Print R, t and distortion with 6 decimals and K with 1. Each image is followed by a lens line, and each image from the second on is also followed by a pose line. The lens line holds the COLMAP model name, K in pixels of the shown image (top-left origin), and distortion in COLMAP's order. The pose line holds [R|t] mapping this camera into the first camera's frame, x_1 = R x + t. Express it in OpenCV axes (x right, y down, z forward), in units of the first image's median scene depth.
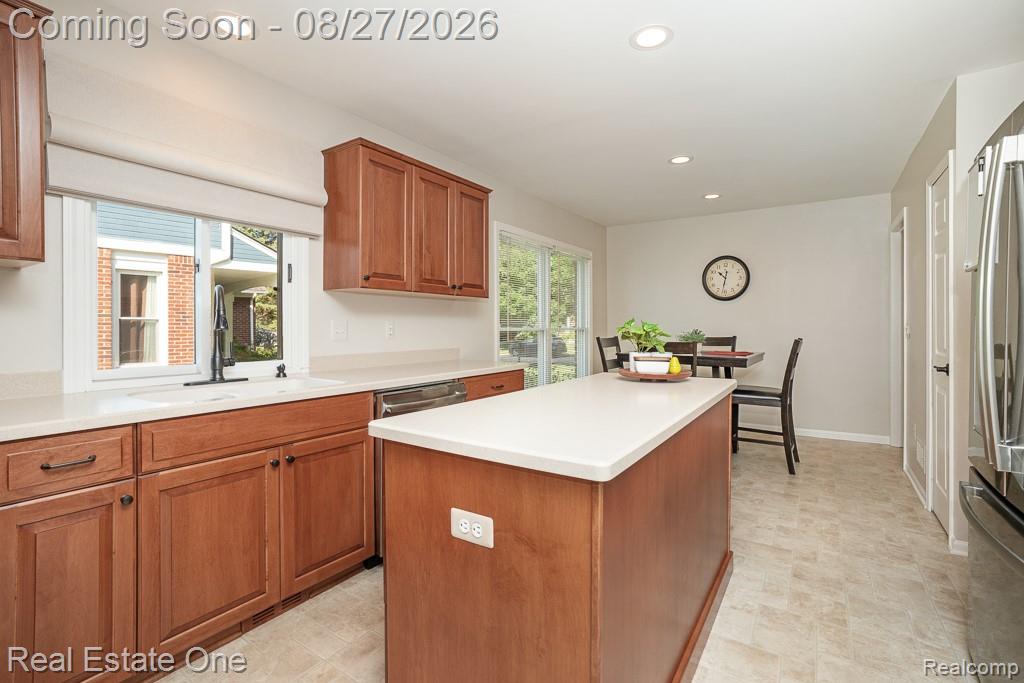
lens RADIAL K [[469.2, 0, 475.8], [0, 469.2, 330.3], [0, 0, 1]] dist [-0.035306, 0.000216]
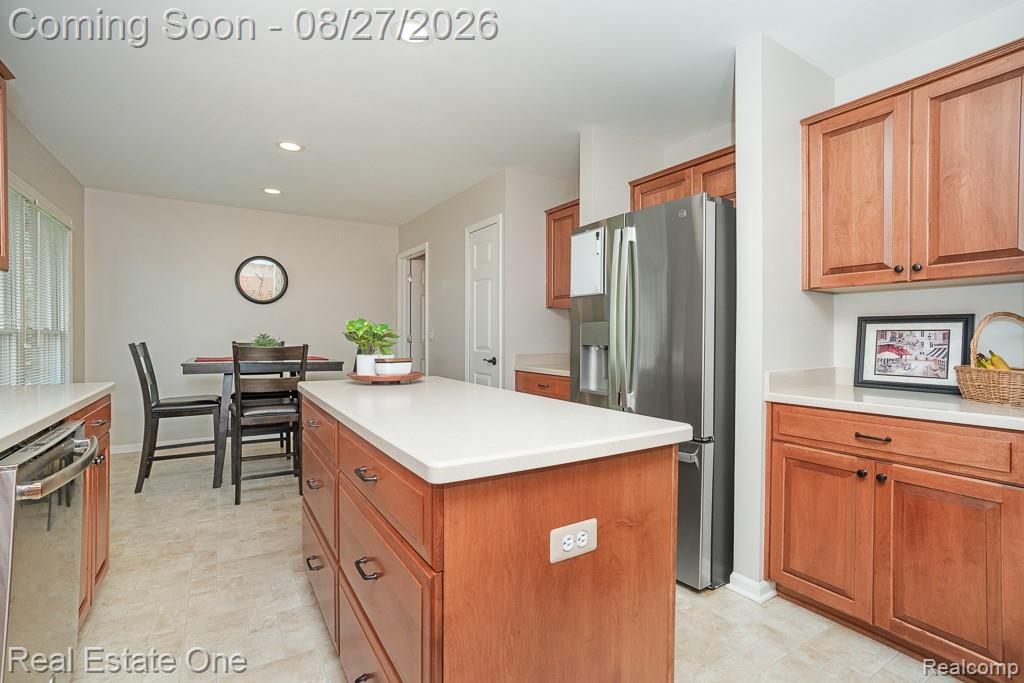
lens RADIAL K [[489.7, 0, 515.0], [0, 489.7, 336.8], [0, 0, 1]] dist [-0.004144, -0.000172]
pose [[0.360640, 0.000847, 0.932705, -0.210873], [0.000441, 0.999999, -0.001078, 0.004647], [-0.932705, 0.000800, 0.360640, 0.167531]]
